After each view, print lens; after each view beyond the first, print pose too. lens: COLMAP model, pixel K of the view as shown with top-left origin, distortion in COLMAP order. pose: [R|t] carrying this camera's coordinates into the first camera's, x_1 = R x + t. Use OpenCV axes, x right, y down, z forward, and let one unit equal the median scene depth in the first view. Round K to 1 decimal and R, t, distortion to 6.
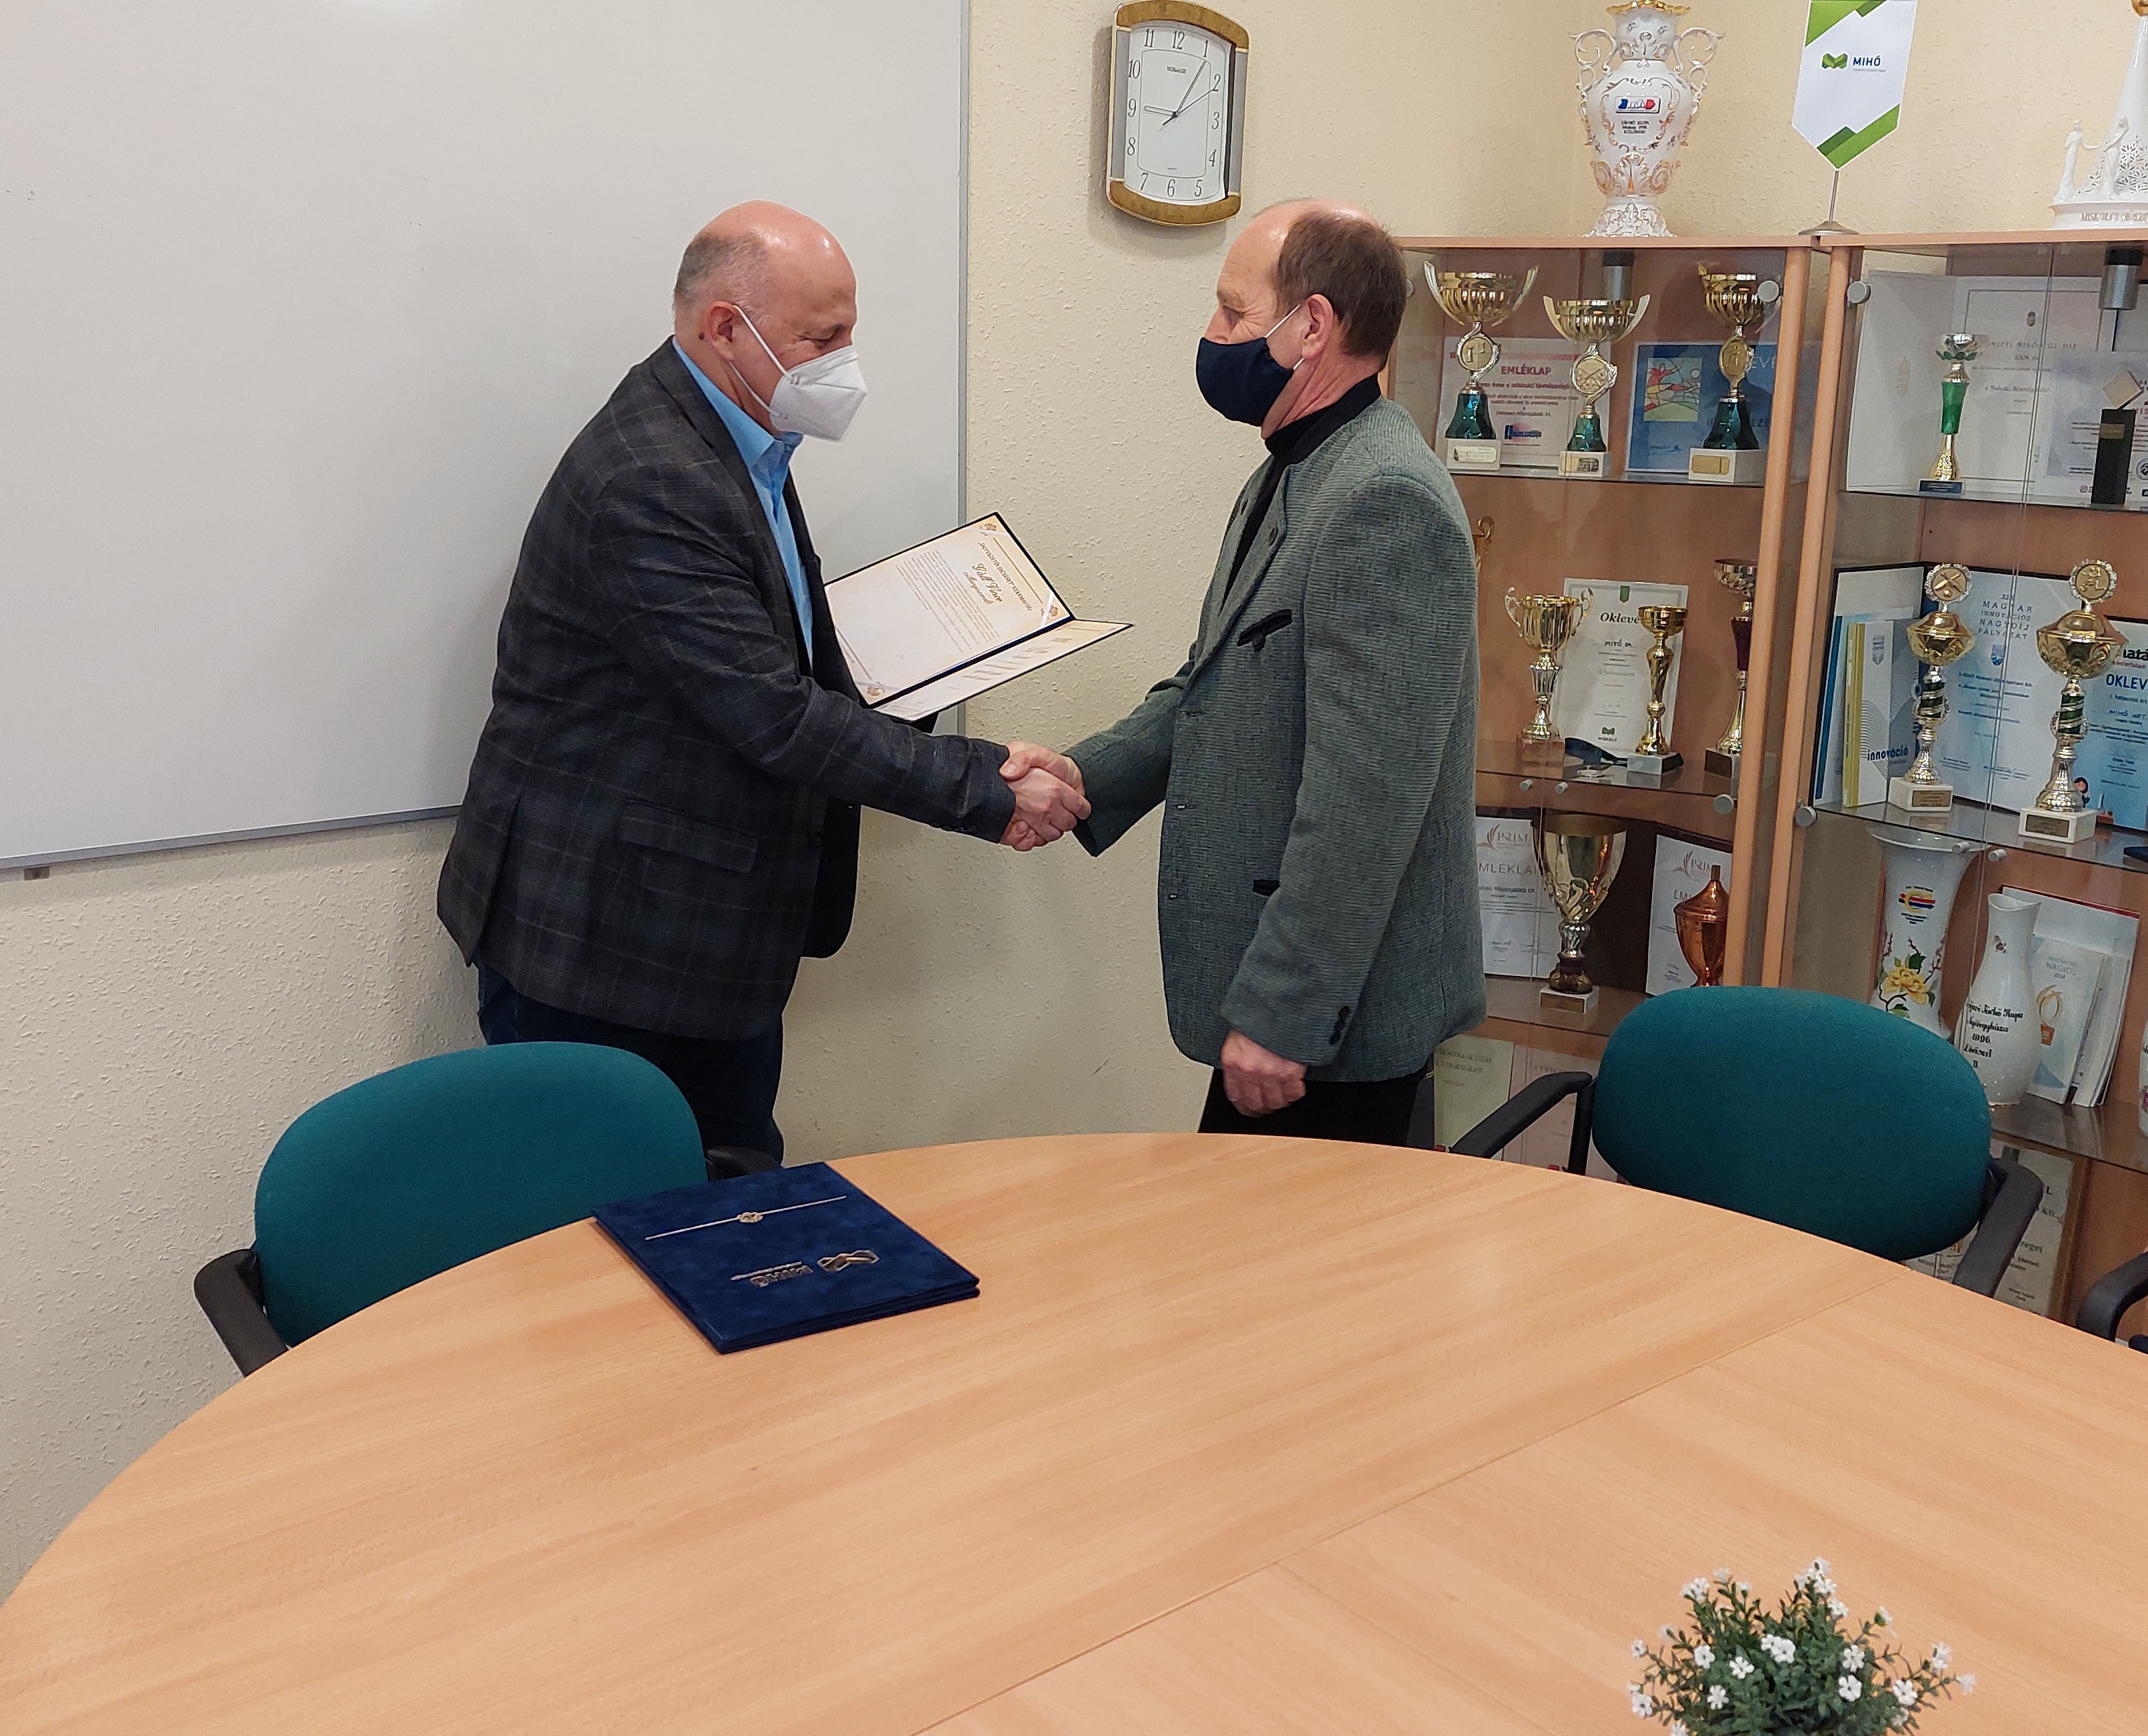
lens RADIAL K [[2155.5, 0, 1160.7], [0, 2155.5, 829.5], [0, 0, 1]] dist [0.112514, -0.165796]
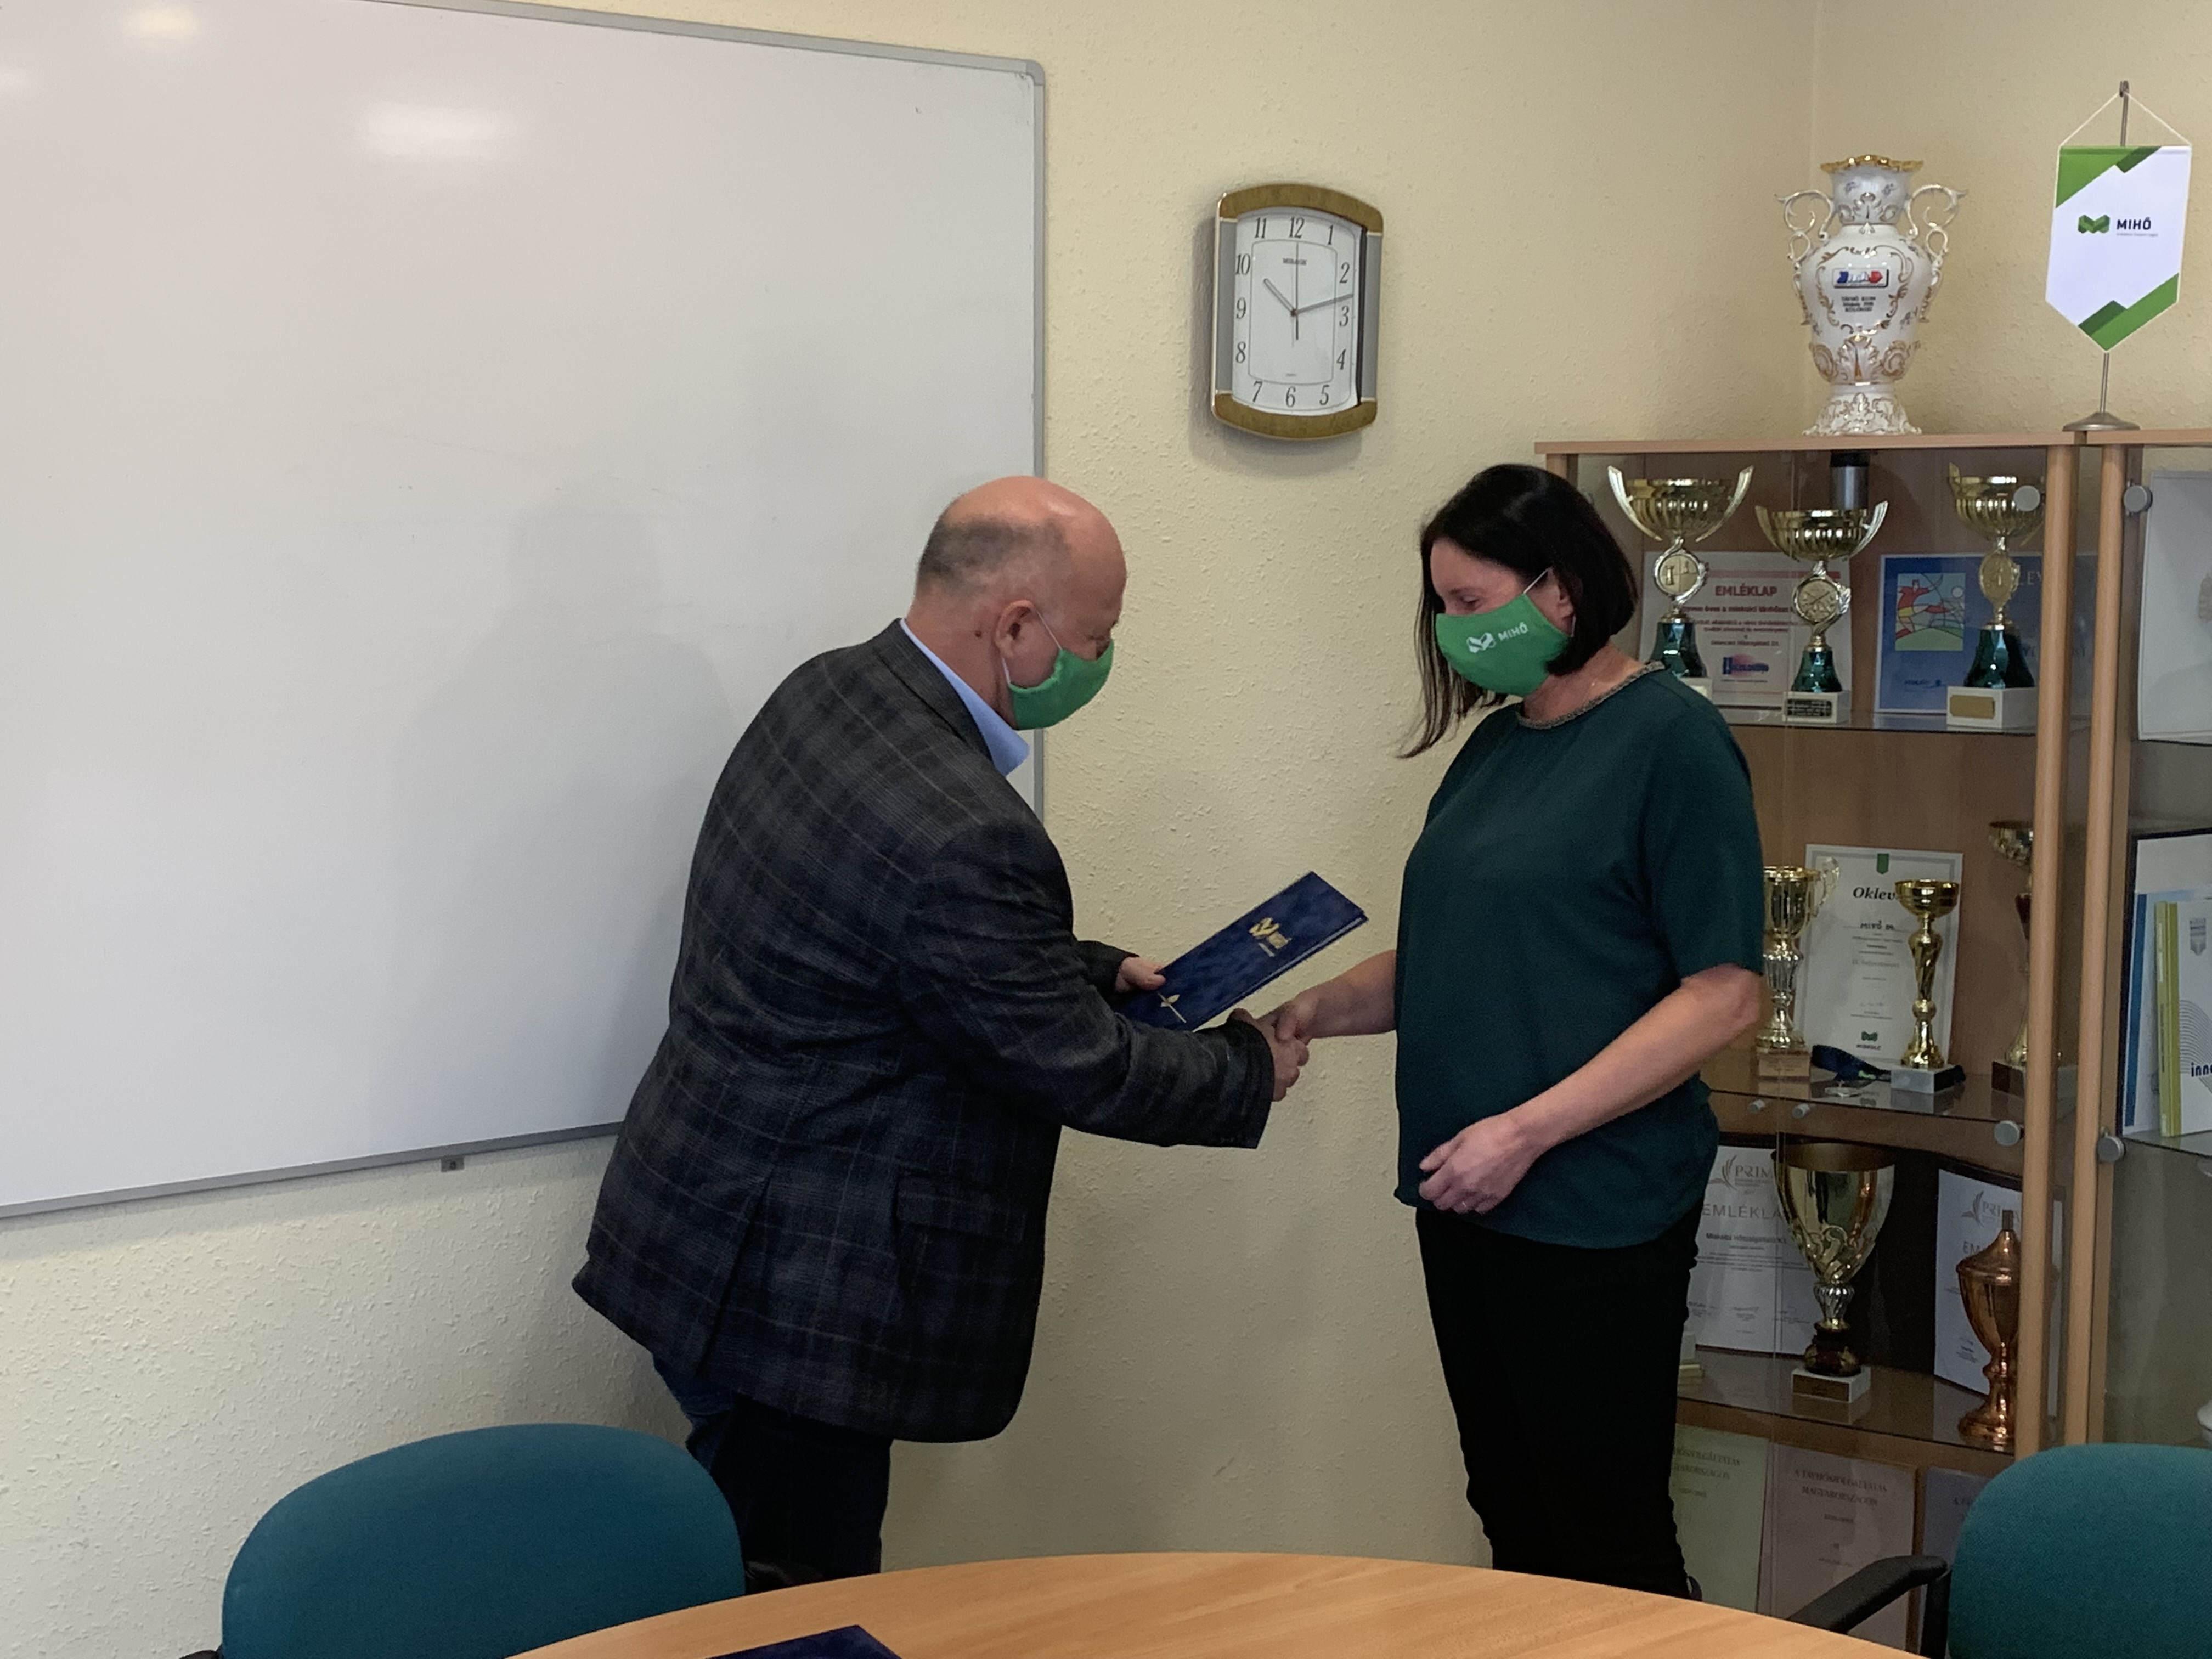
lens RADIAL K [[2830.5, 0, 1106.0], [0, 2830.5, 829.5], [0, 0, 1]] dist [0.172615, -0.552376]
pose [[0.993760, -0.016320, -0.110342, 0.052163], [0.004384, 0.994188, -0.107568, -0.010882], [0.111456, 0.106413, 0.988056, -0.075032]]
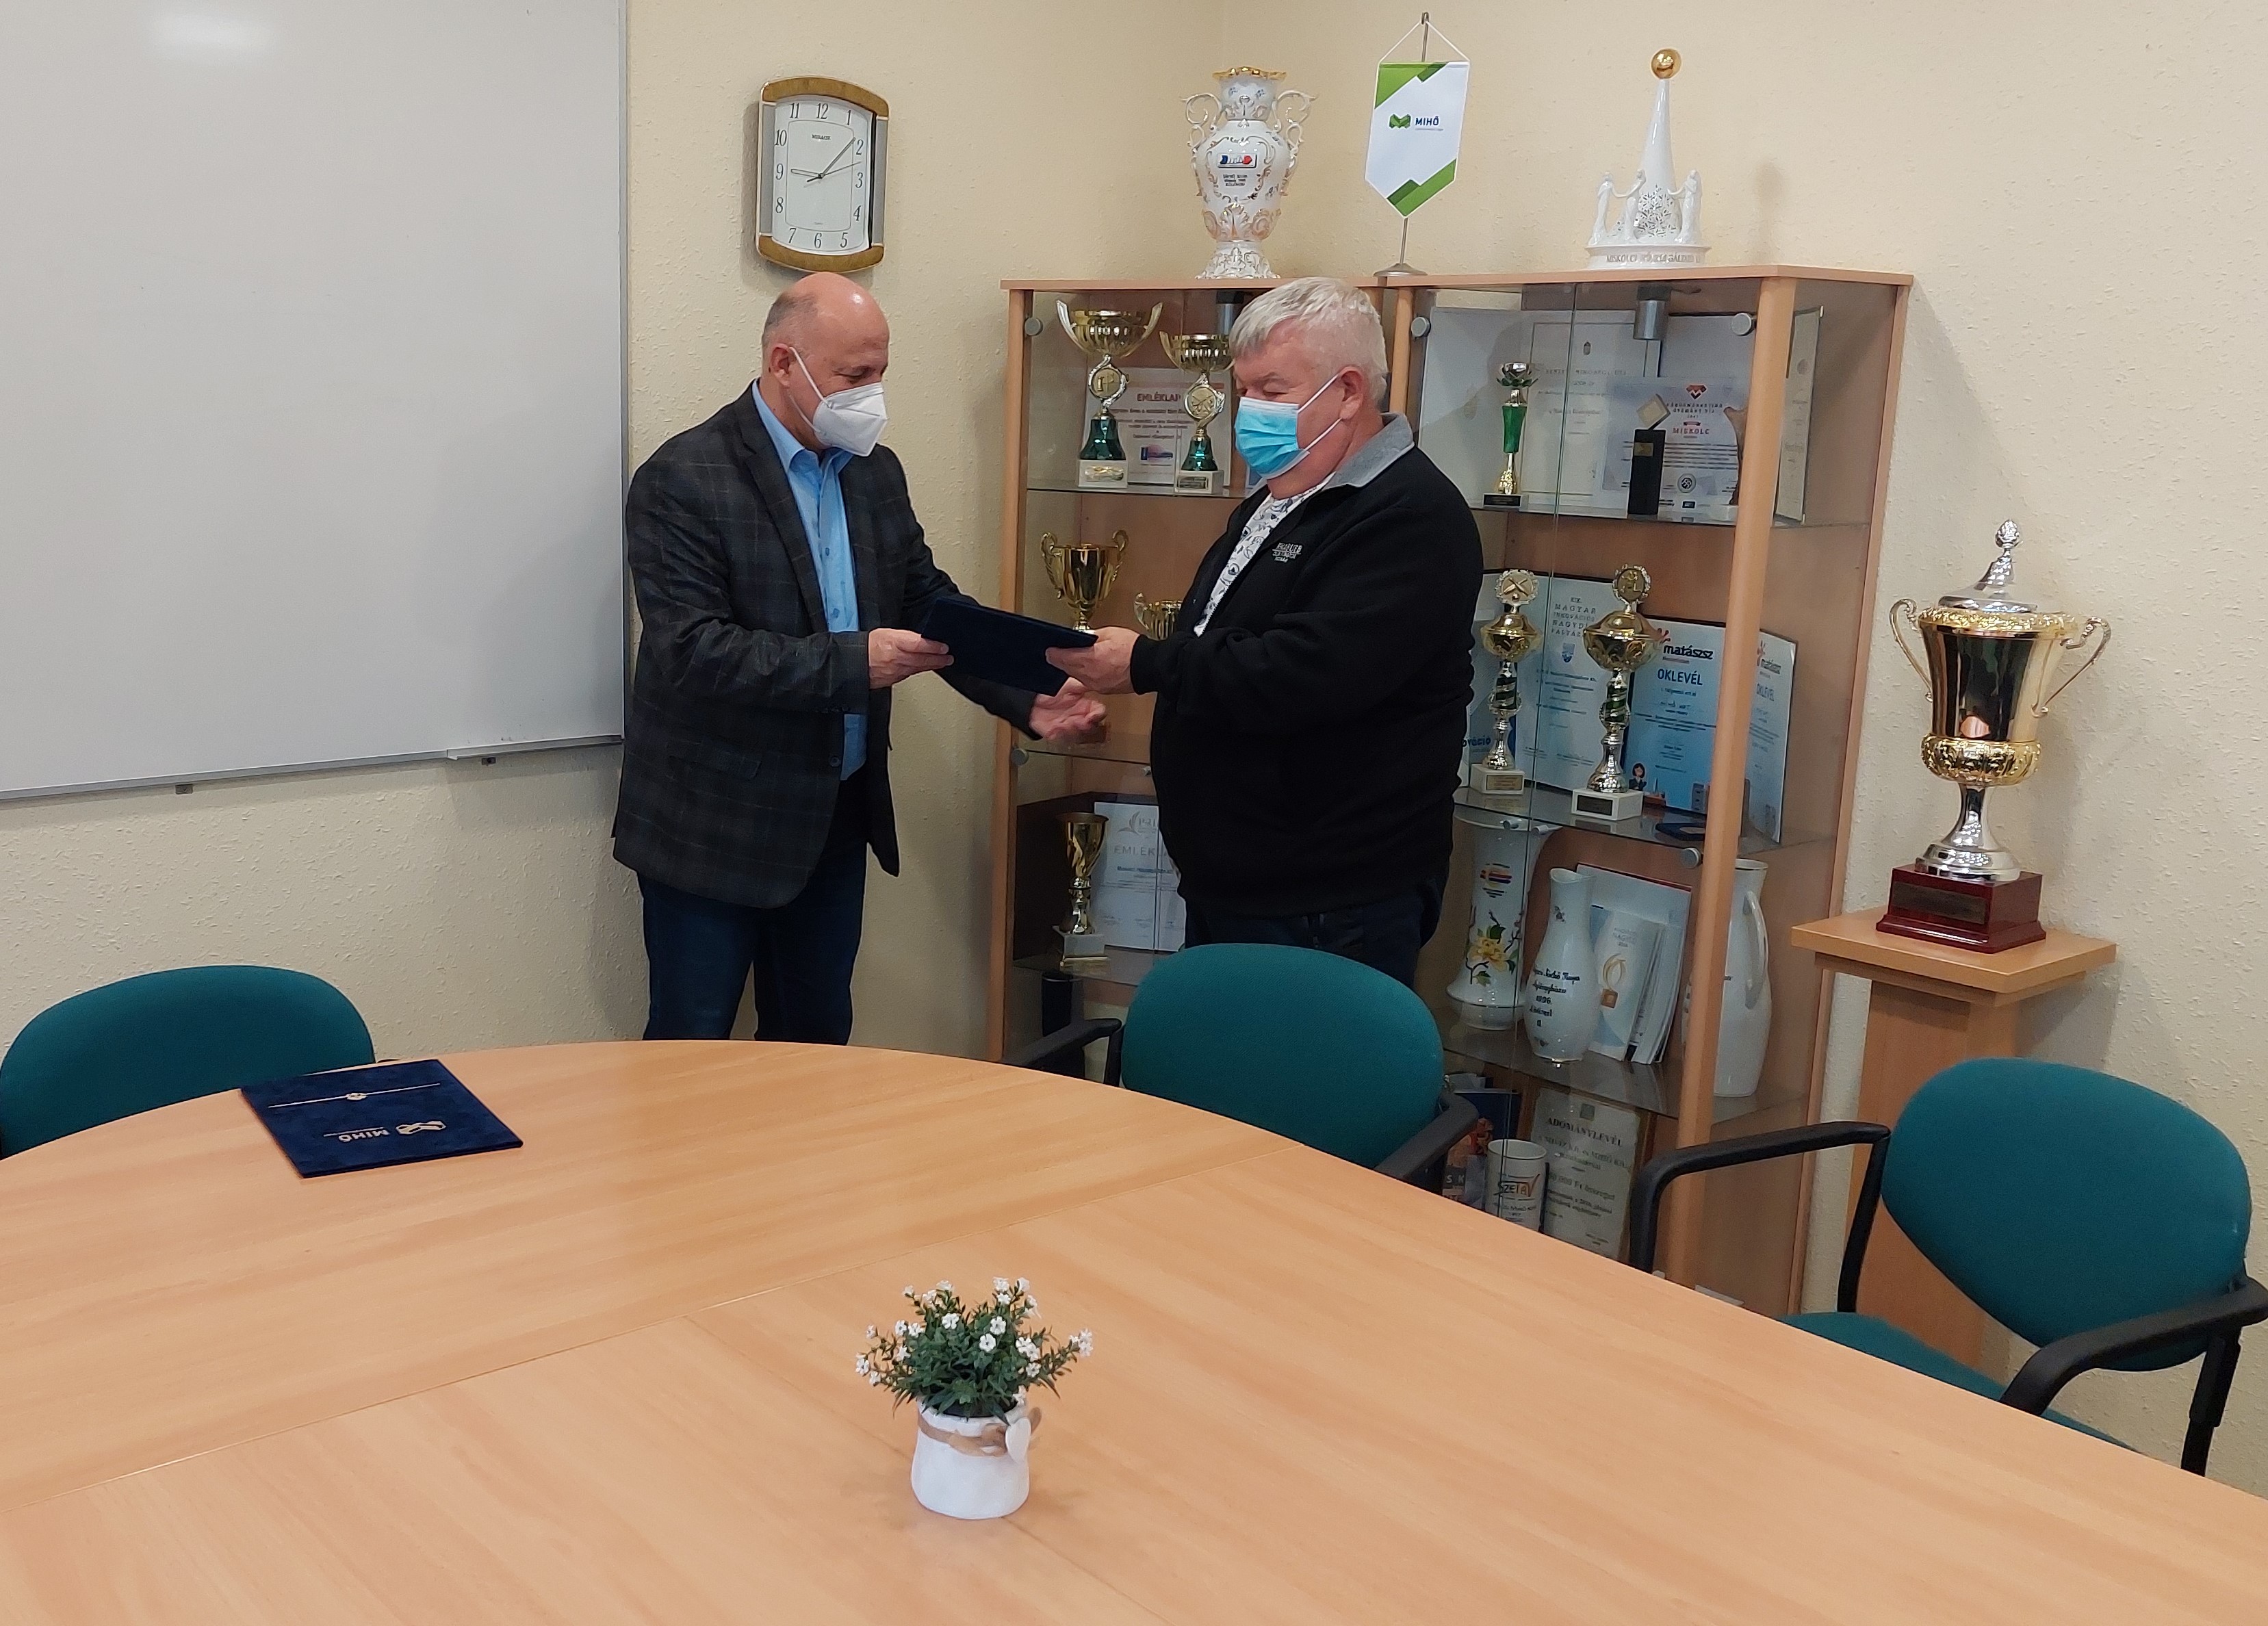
lens RADIAL K [[2219.7, 0, 871.0], [0, 2219.7, 819.0], [0, 0, 1]] dist [0.103551, -0.164765]
pose [[0.997511, 0.003630, -0.070413, 0.114683], [-0.005073, 0.999780, -0.020328, 0.028816], [0.070324, 0.020635, 0.997311, -0.148529]]
